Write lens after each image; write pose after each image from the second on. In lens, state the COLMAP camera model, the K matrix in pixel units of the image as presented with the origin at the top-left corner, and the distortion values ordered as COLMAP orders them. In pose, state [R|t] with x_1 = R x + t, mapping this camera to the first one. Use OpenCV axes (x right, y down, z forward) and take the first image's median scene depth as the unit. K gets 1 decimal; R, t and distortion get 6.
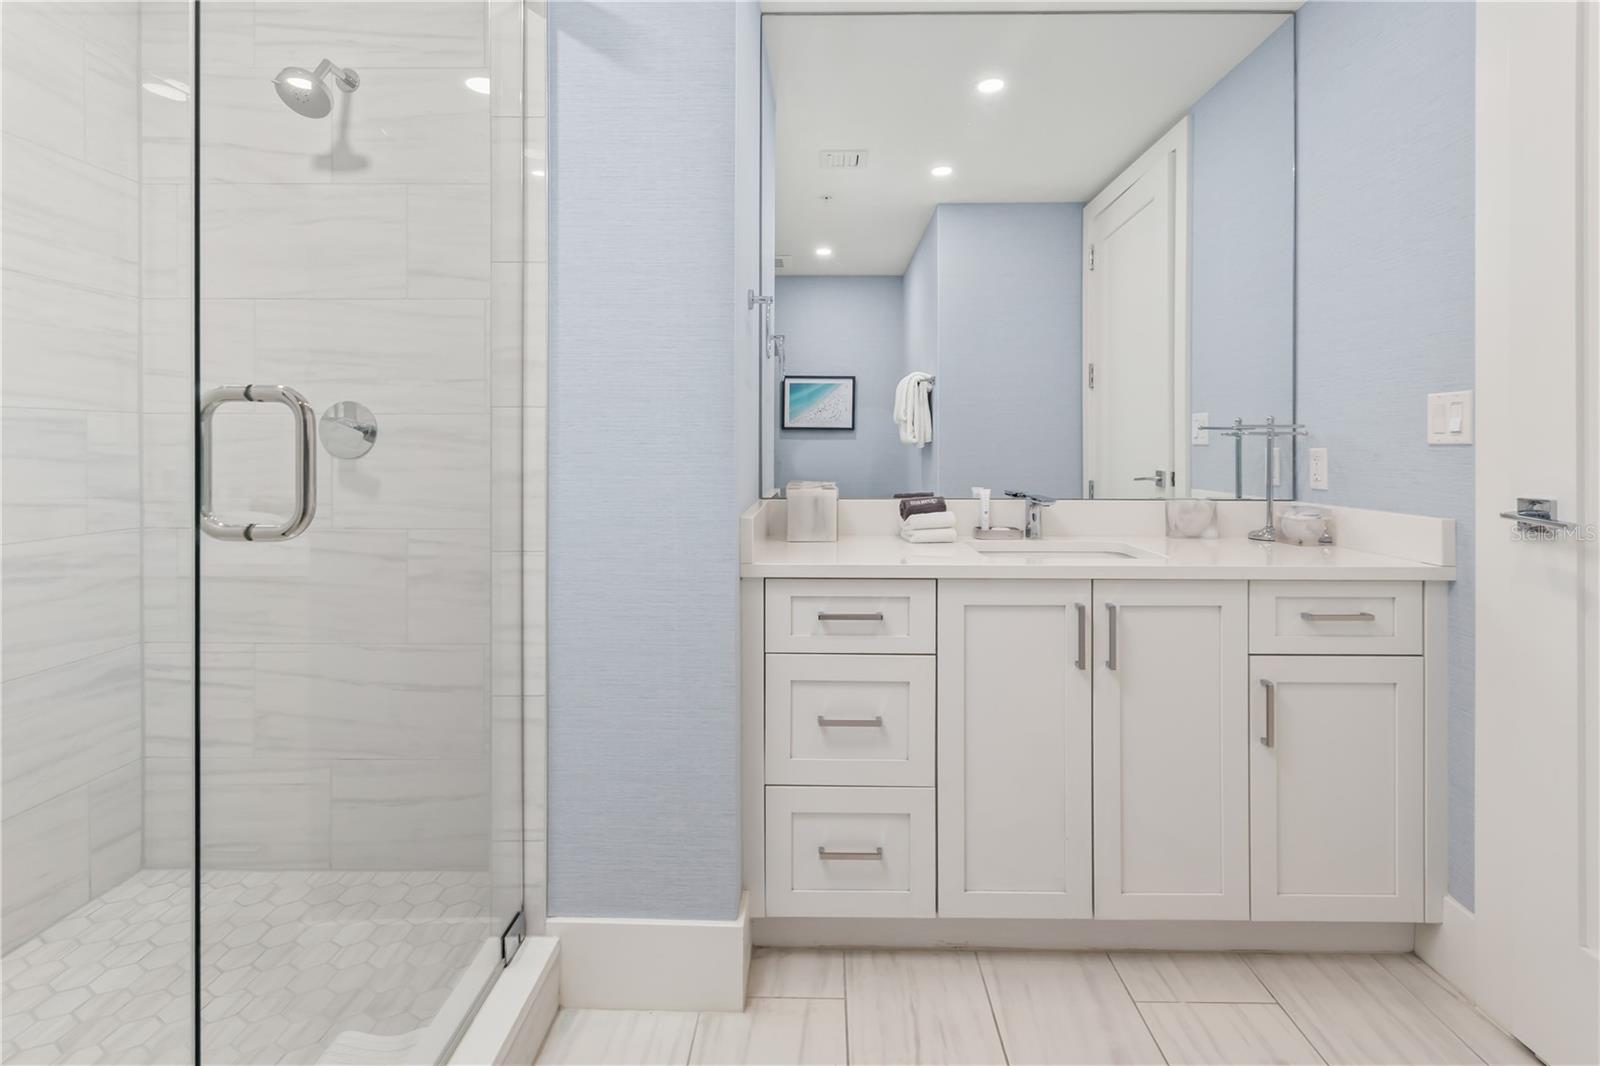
lens RADIAL K [[780.0, 0, 803.9], [0, 780.0, 446.8], [0, 0, 1]] dist [0.001160, -0.000094]
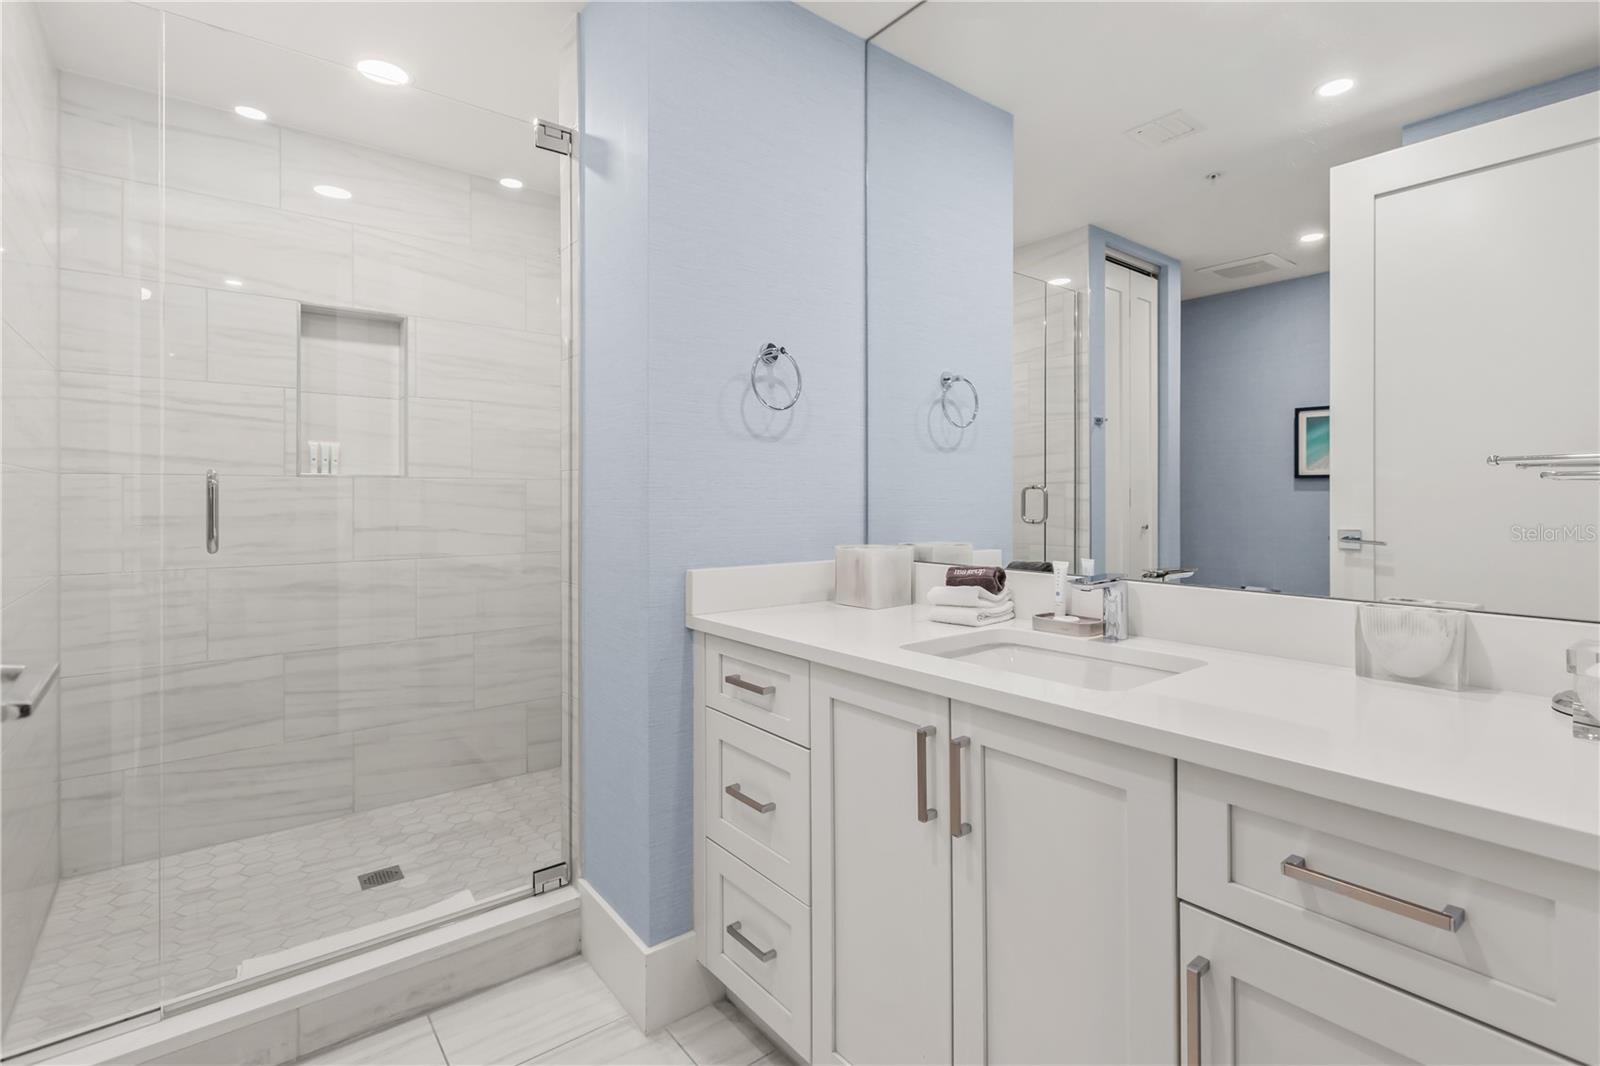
lens RADIAL K [[756.8, 0, 799.9], [0, 756.8, 498.4], [0, 0, 1]] dist [0.000819, -0.001052]
pose [[0.638194, -0.000344, -0.769876, 0.755073], [-0.000074, 1.000000, -0.000508, -0.004951], [0.769876, 0.000381, 0.638194, 0.448412]]
